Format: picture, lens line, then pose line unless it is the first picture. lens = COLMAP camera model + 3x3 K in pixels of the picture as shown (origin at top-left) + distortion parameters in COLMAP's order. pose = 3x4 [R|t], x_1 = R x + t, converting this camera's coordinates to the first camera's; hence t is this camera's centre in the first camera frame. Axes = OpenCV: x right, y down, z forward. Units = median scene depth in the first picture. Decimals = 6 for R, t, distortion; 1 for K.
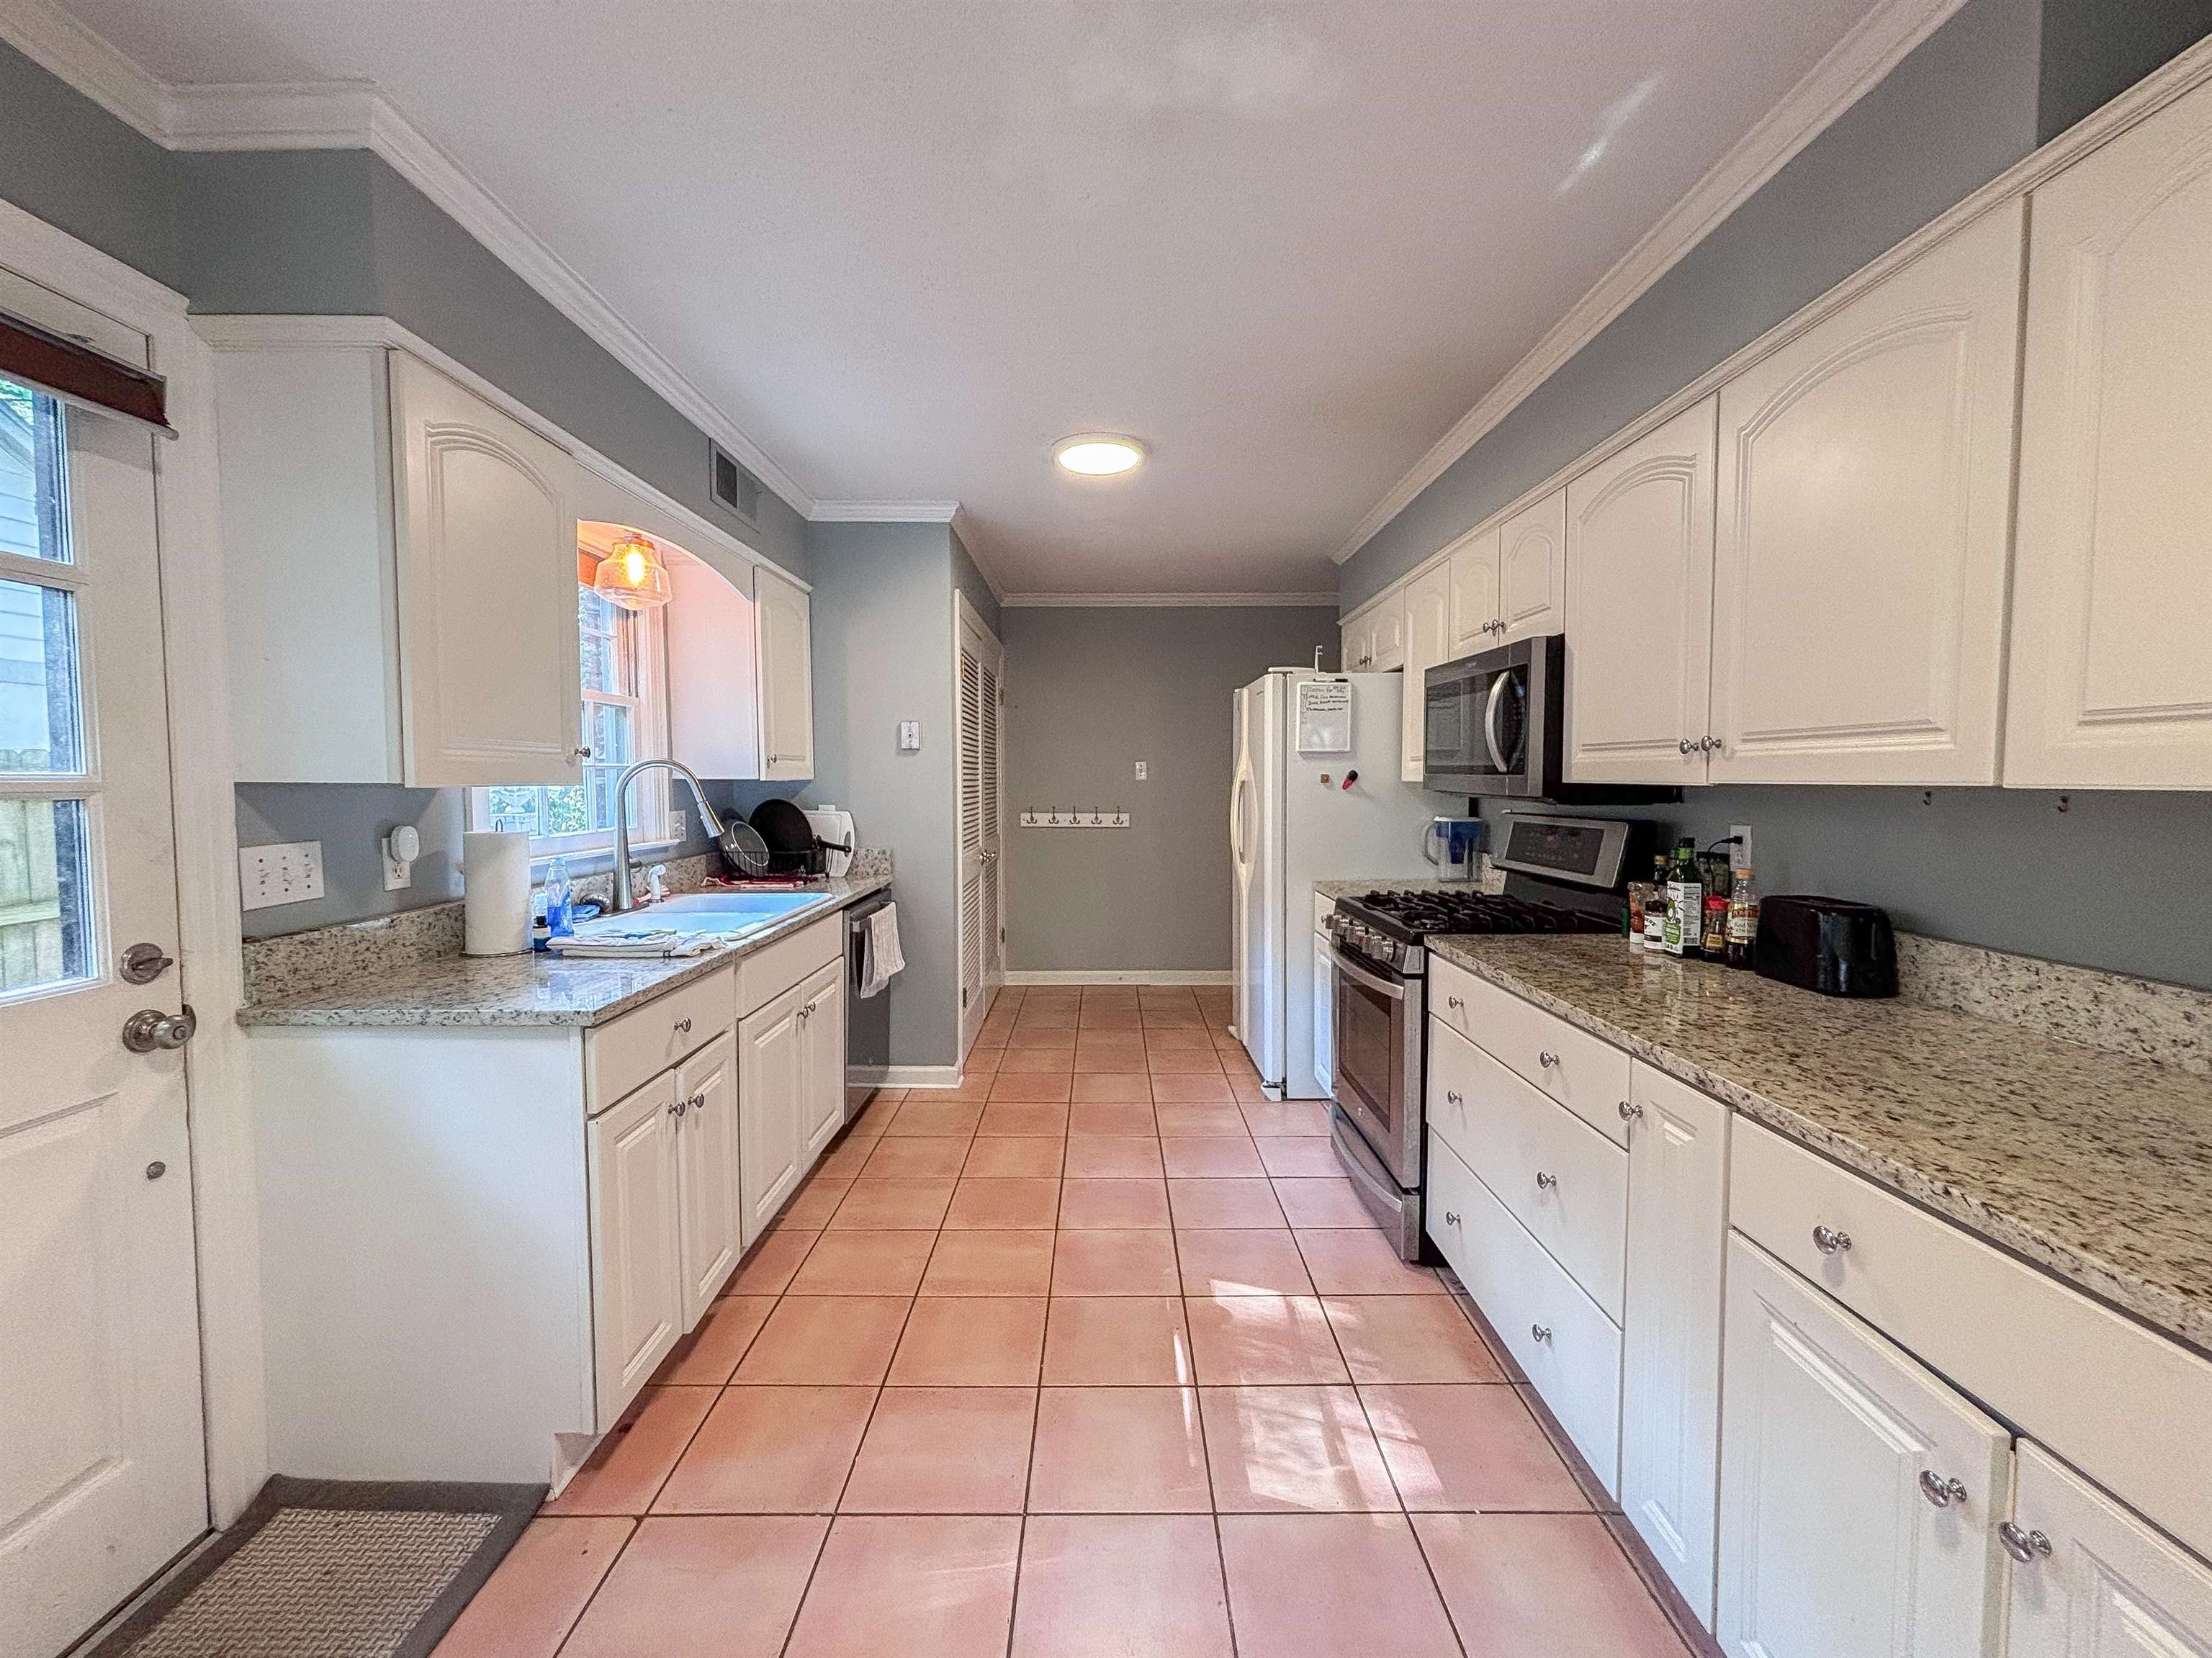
lens RADIAL K [[896.0, 0, 1103.3], [0, 896.0, 828.3], [0, 0, 1]] dist [0.017071, -0.004523]
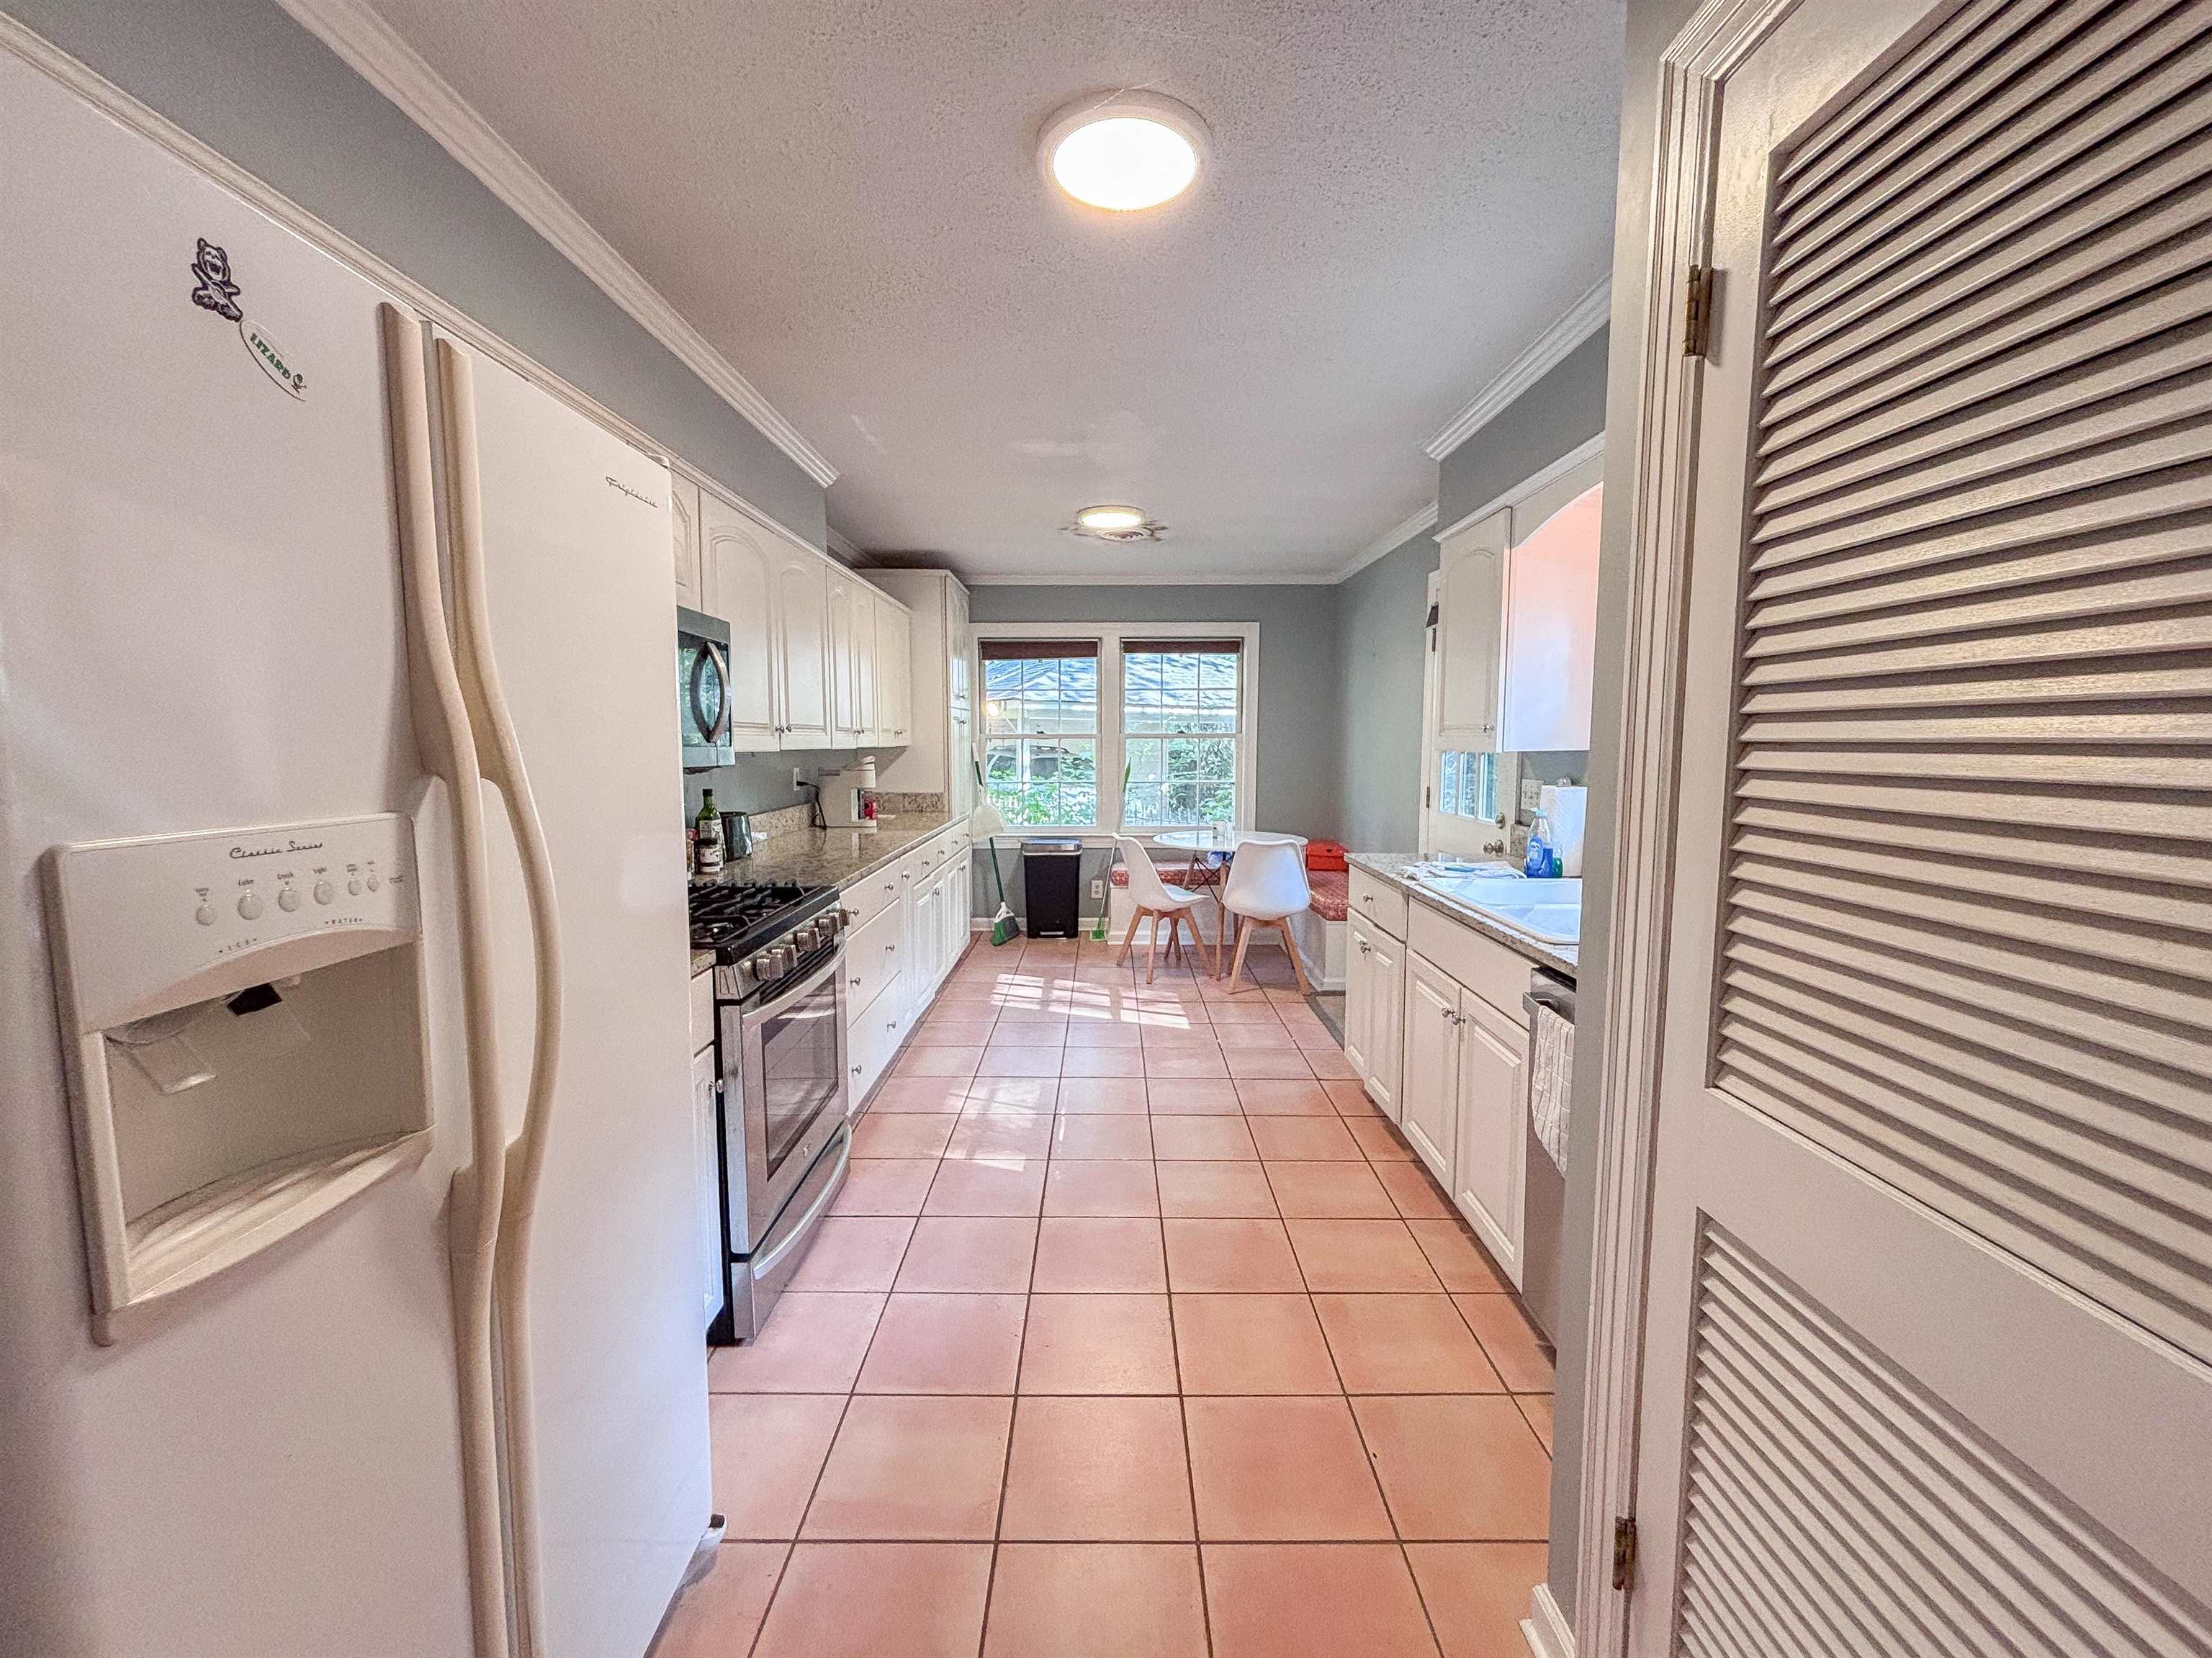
lens RADIAL K [[896.0, 0, 1103.3], [0, 896.0, 828.3], [0, 0, 1]] dist [0.017071, -0.004523]
pose [[-0.999988, 0.004894, 0.000138, 0.011029], [0.004859, 0.988604, 0.150463, -0.128845], [0.000600, 0.150462, -0.988616, 2.127740]]
